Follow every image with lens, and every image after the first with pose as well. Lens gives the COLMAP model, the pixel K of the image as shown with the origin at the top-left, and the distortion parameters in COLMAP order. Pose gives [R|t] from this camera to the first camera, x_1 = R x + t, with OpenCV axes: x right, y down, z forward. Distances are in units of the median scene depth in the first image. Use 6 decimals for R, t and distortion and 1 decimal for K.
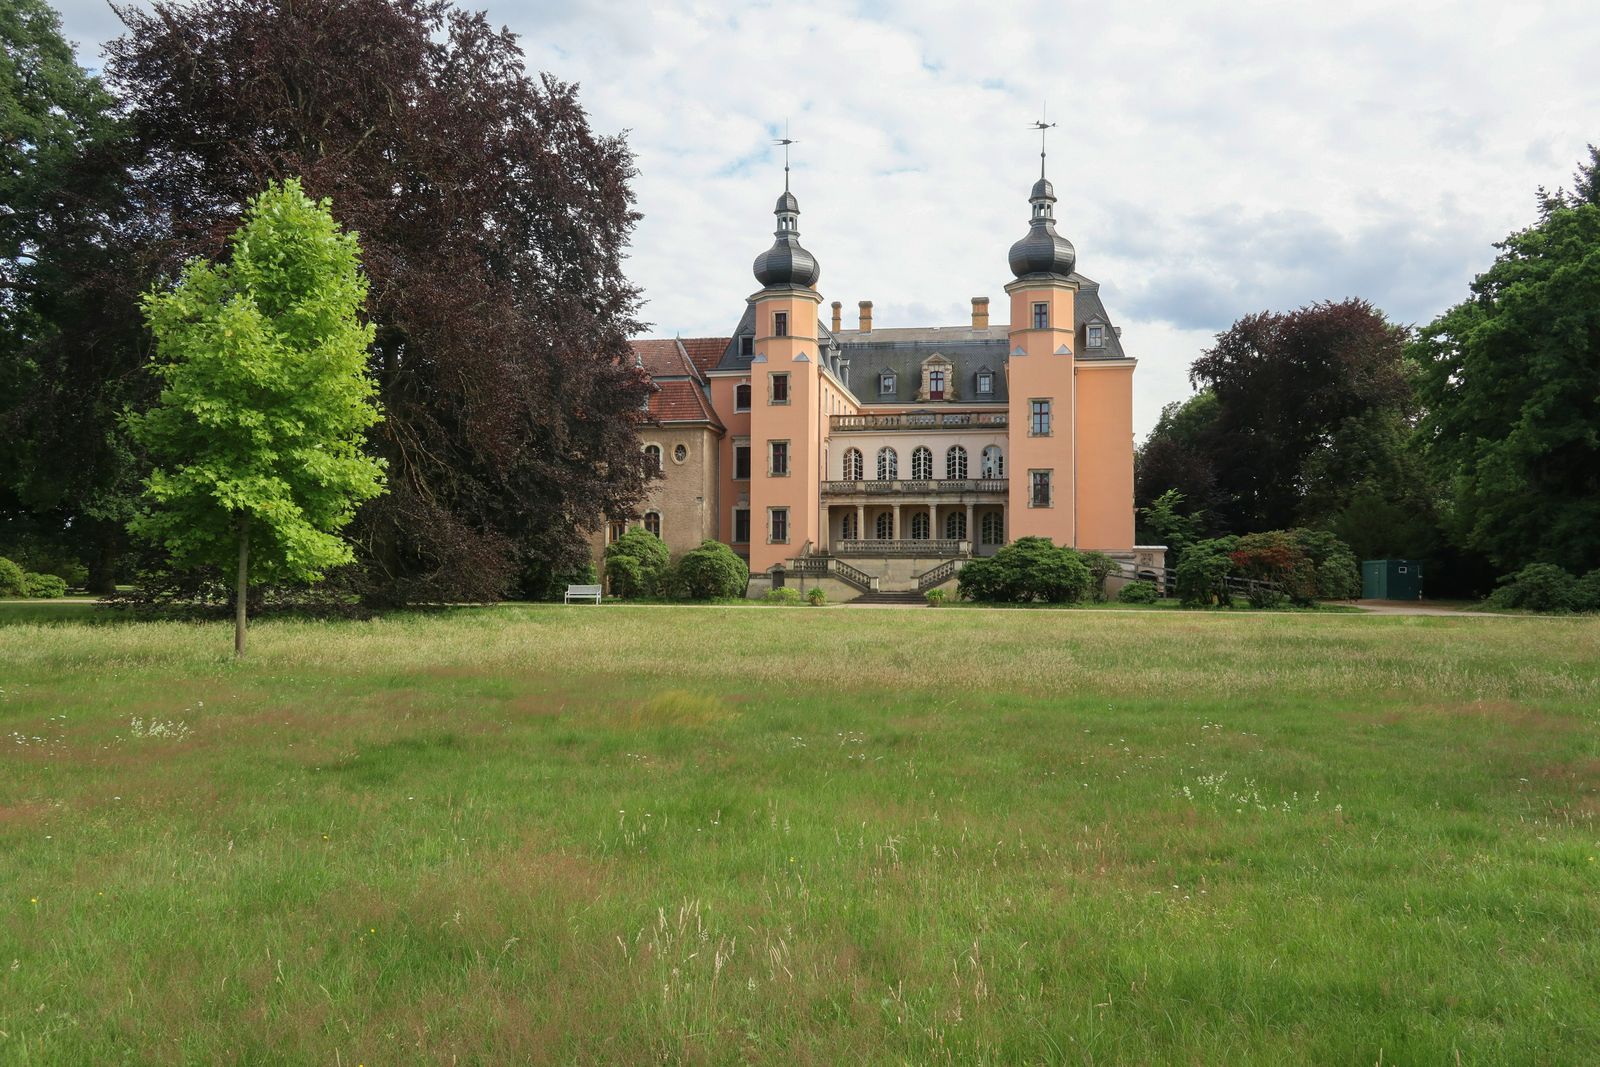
lens RADIAL K [[1326.7, 0, 800.0], [0, 1326.7, 533.5], [0, 0, 1]] dist [0.009304, 0.002787]
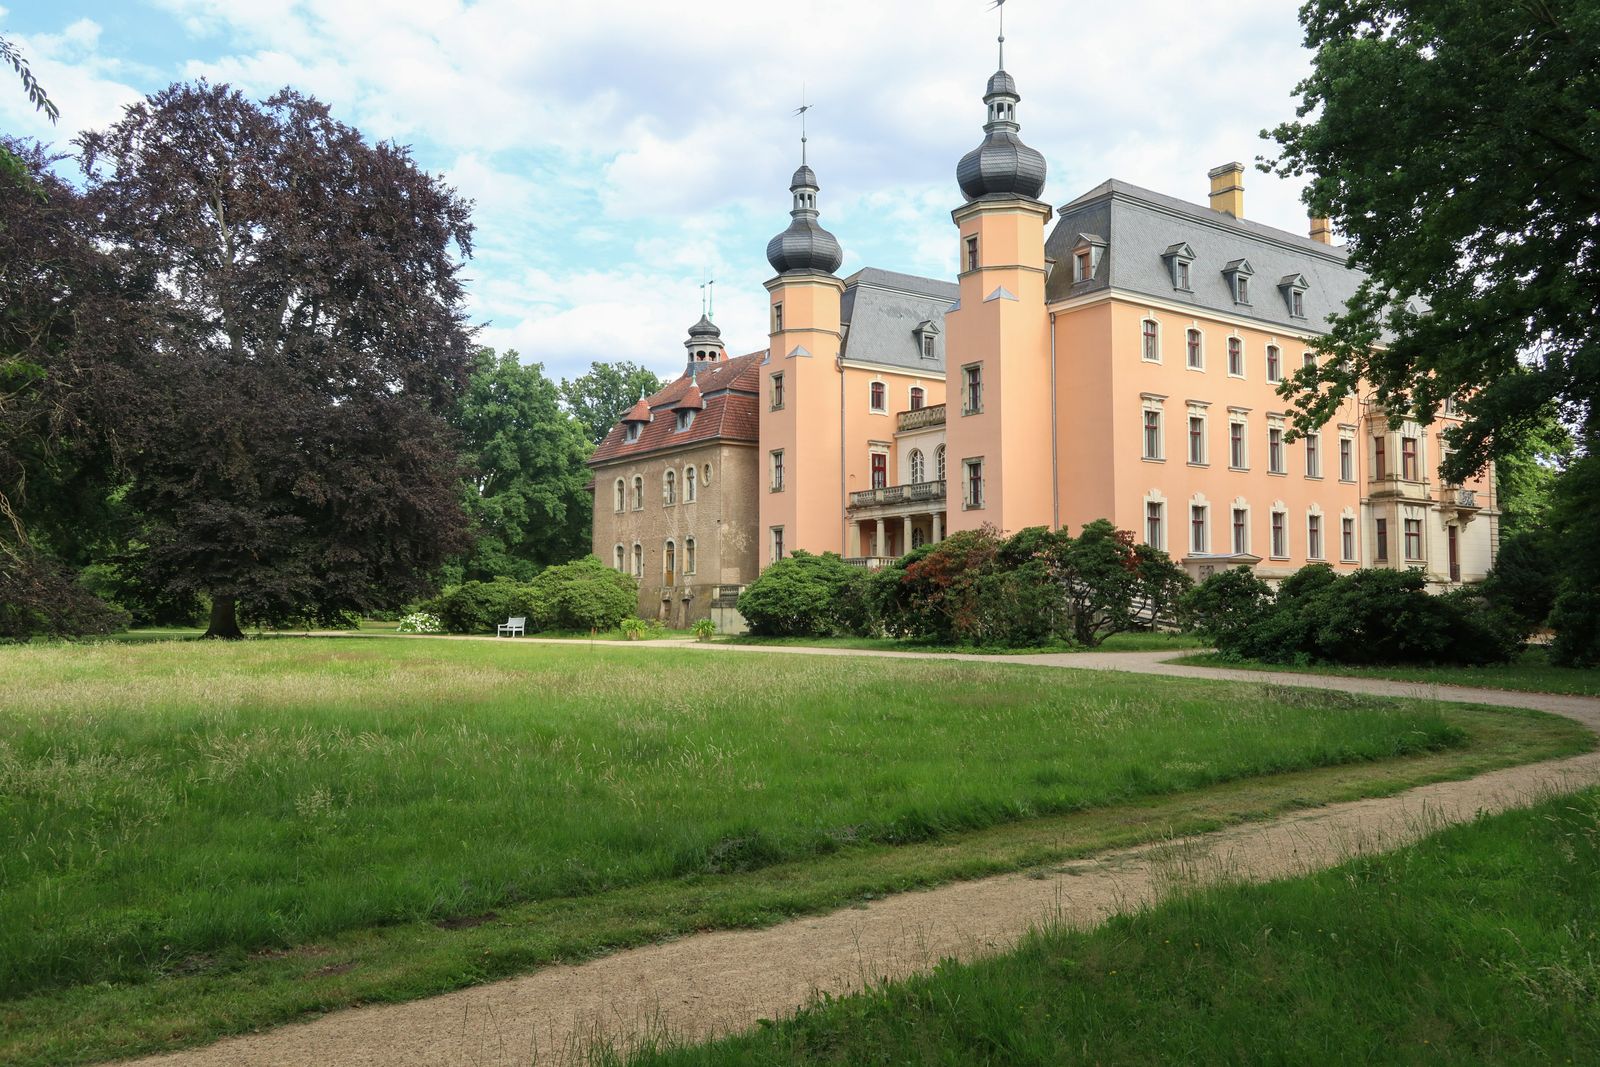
lens RADIAL K [[1340.8, 0, 800.0], [0, 1340.8, 533.5], [0, 0, 1]] dist [0.006892, 0.002398]
pose [[0.732832, -0.049186, -0.678630, 0.589229], [0.032878, 0.998778, -0.036886, 0.017569], [0.679615, 0.004719, 0.733554, 0.360048]]
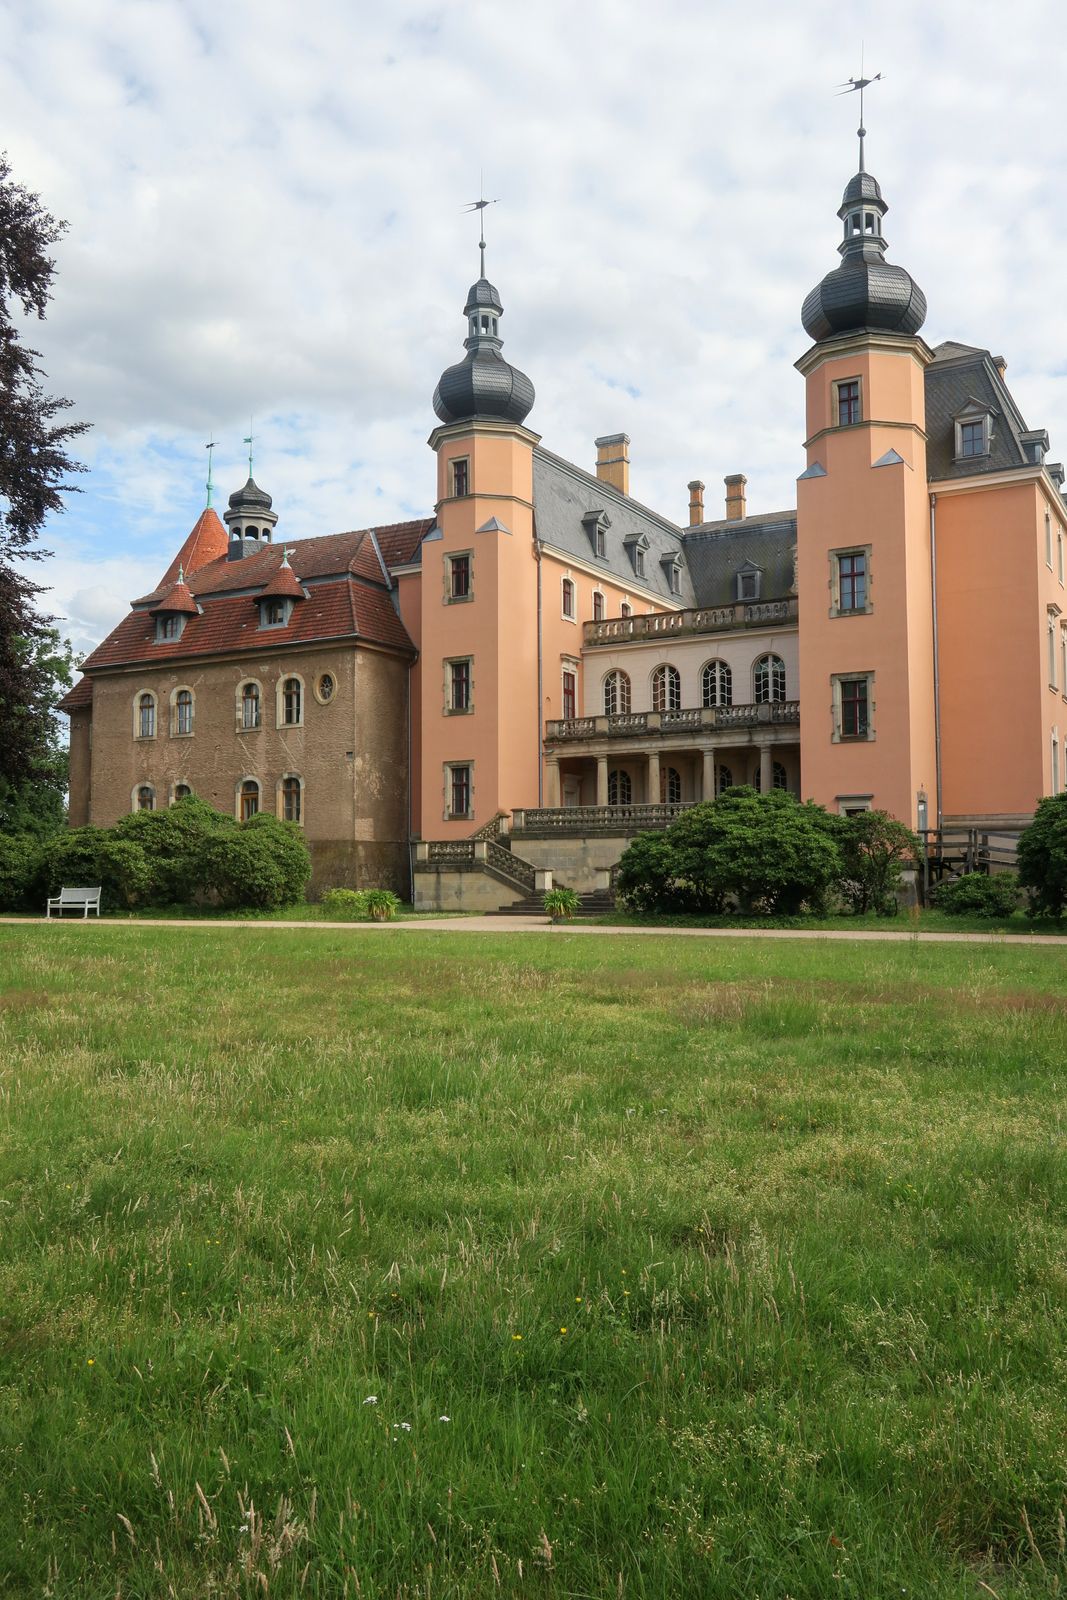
lens RADIAL K [[1326.7, 0, 533.5], [0, 1326.7, 800.0], [0, 0, 1]] dist [0.009304, 0.002787]
pose [[0.946574, -0.029764, -0.321111, 0.220346], [0.021651, 0.999350, -0.028808, 0.017283], [0.321760, 0.020317, 0.946603, 0.405683]]
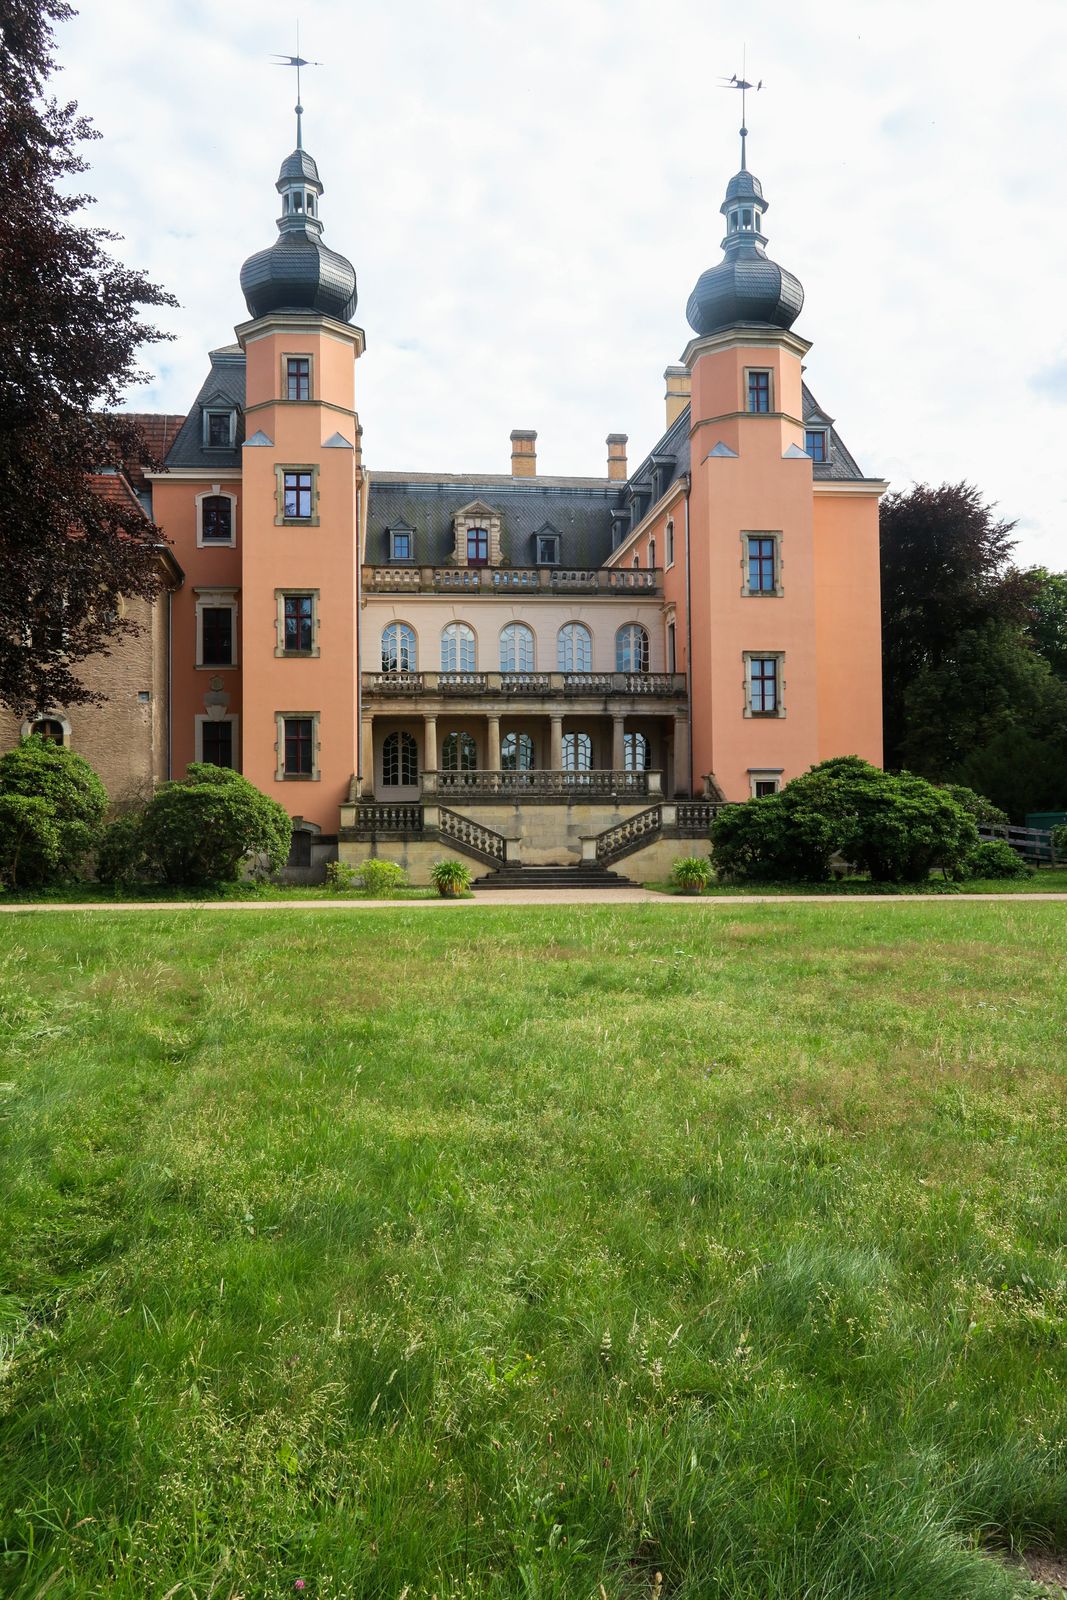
lens RADIAL K [[1340.8, 0, 533.5], [0, 1340.8, 800.0], [0, 0, 1]] dist [0.006892, 0.002398]
pose [[0.950974, -0.001288, 0.309267, -0.093290], [0.002257, 0.999994, -0.002776, 0.017311], [-0.309262, 0.003337, 0.950971, 0.444972]]
